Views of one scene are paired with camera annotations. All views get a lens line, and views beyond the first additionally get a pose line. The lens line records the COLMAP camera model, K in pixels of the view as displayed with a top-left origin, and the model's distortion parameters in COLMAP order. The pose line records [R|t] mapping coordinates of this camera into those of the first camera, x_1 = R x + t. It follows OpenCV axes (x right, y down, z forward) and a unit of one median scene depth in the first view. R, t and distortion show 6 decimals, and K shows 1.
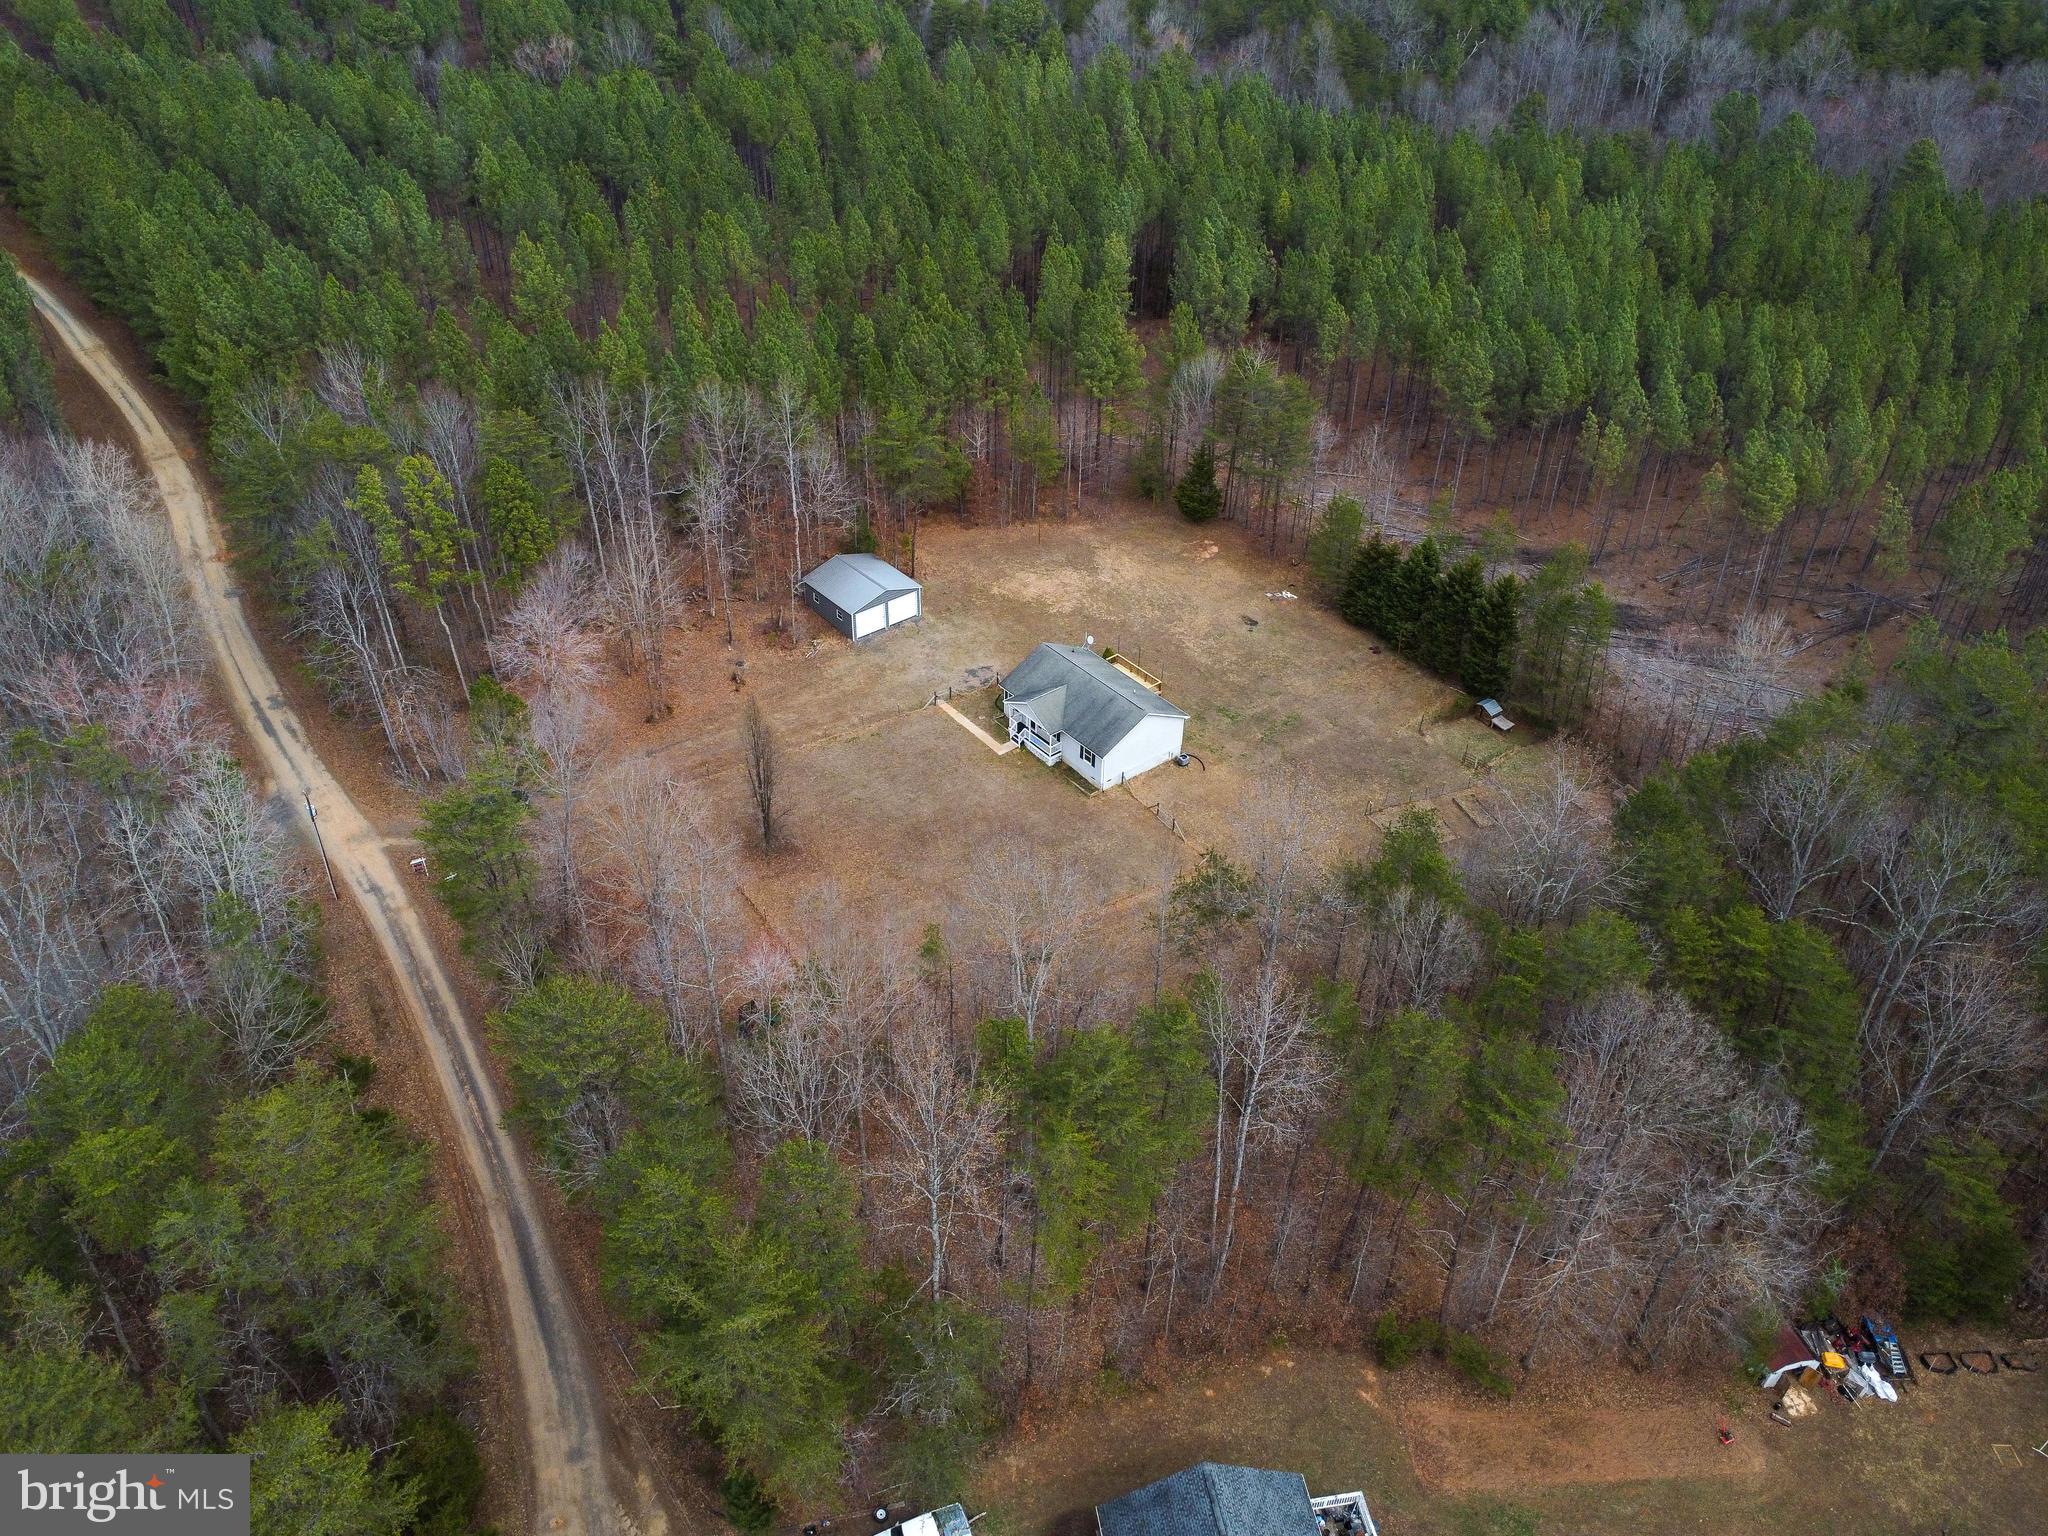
lens RADIAL K [[1524.7, 0, 1021.9], [0, 1524.7, 767.6], [0, 0, 1]] dist [0.008956, 0.002229]
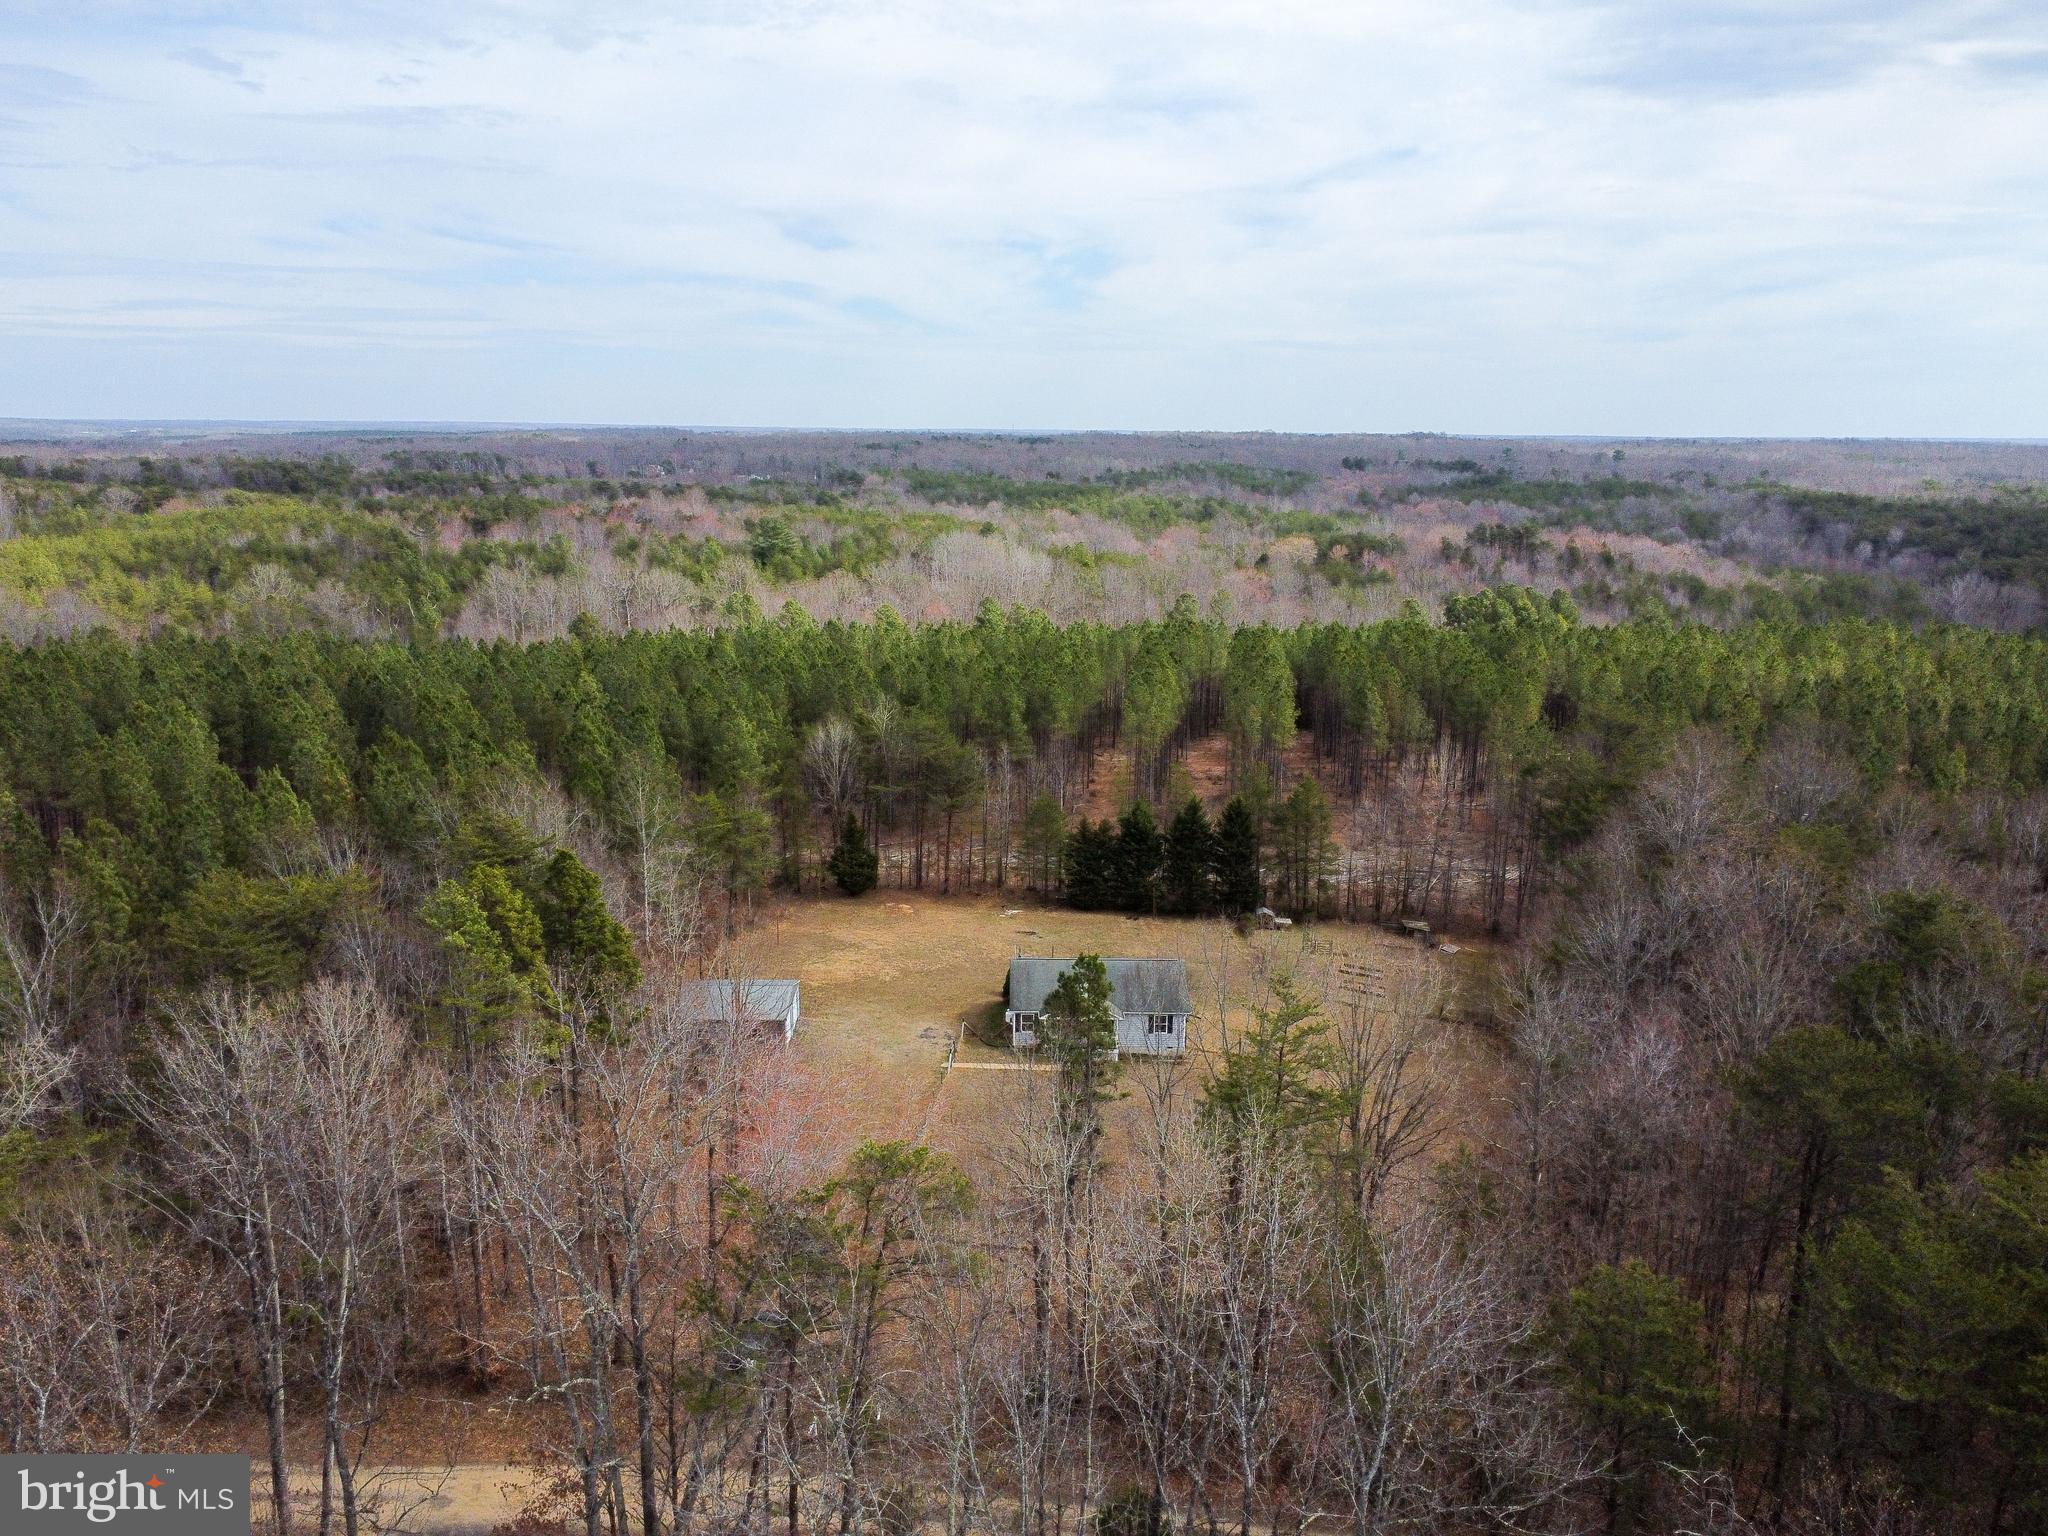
lens RADIAL K [[1524.7, 0, 1015.5], [0, 1524.7, 761.3], [0, 0, 1]] dist [0.008956, 0.002229]
pose [[0.626333, -0.172799, 0.760163, -0.614307], [0.465722, 0.864922, -0.187117, -0.012442], [-0.625148, 0.471222, 0.622205, 0.363612]]
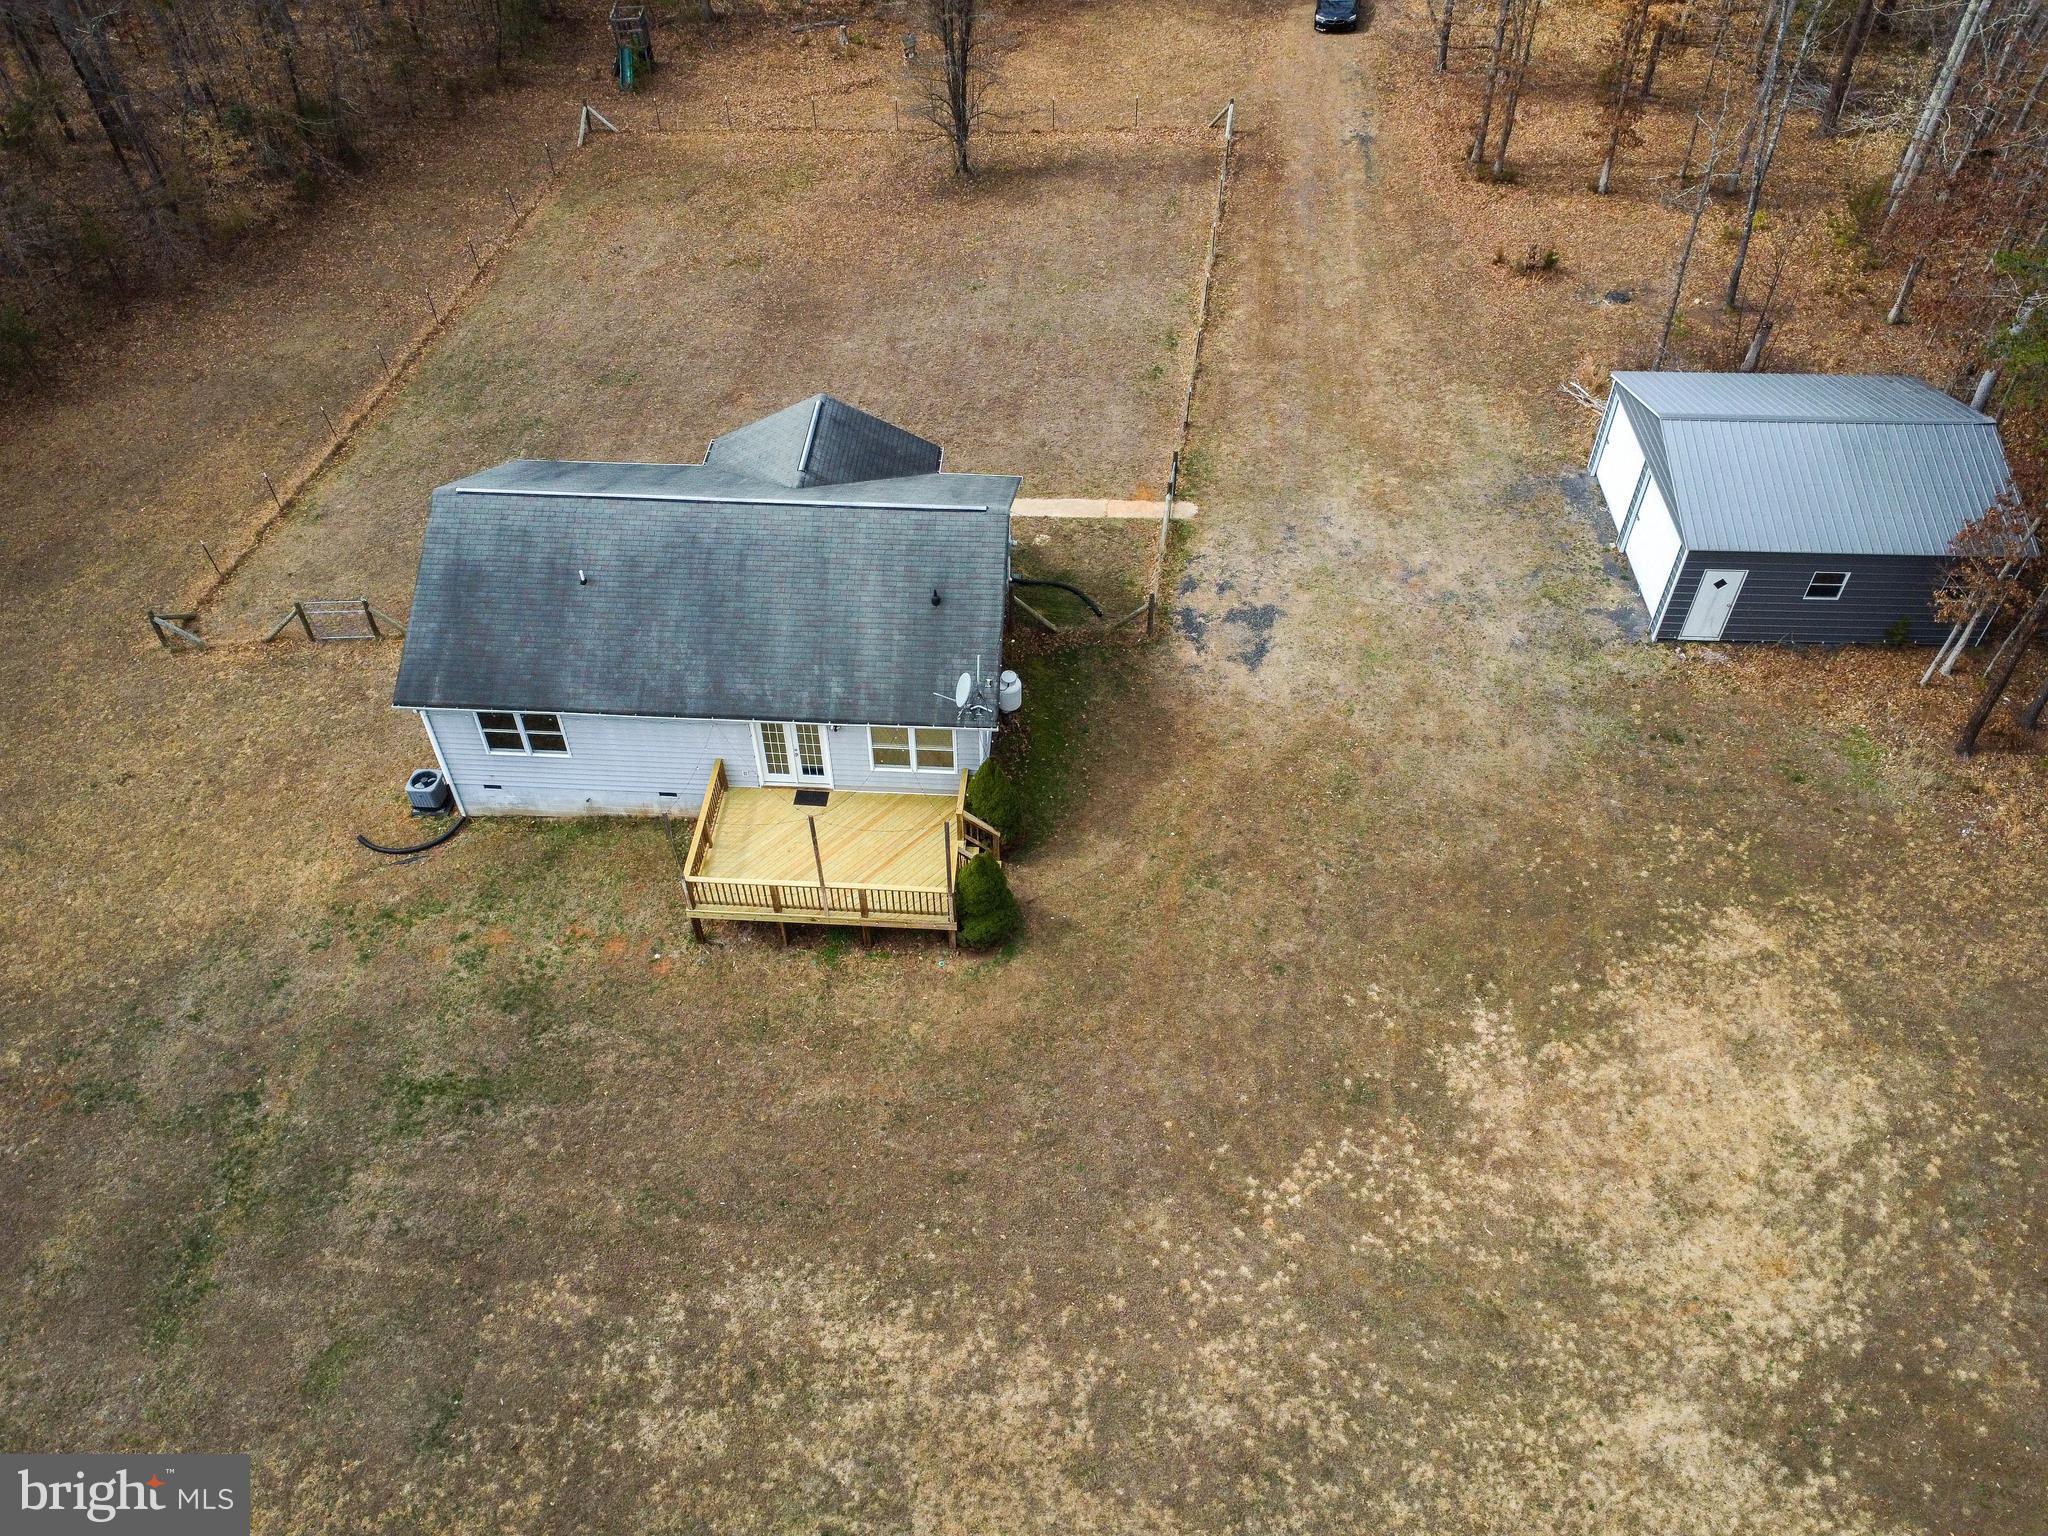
lens RADIAL K [[1524.7, 0, 1016.9], [0, 1524.7, 762.7], [0, 0, 1]] dist [0.008956, 0.002229]
pose [[-0.668109, 0.520277, -0.531923, 0.169534], [-0.448001, 0.289501, 0.845863, -0.281526], [0.594076, 0.803431, 0.039667, 0.973153]]
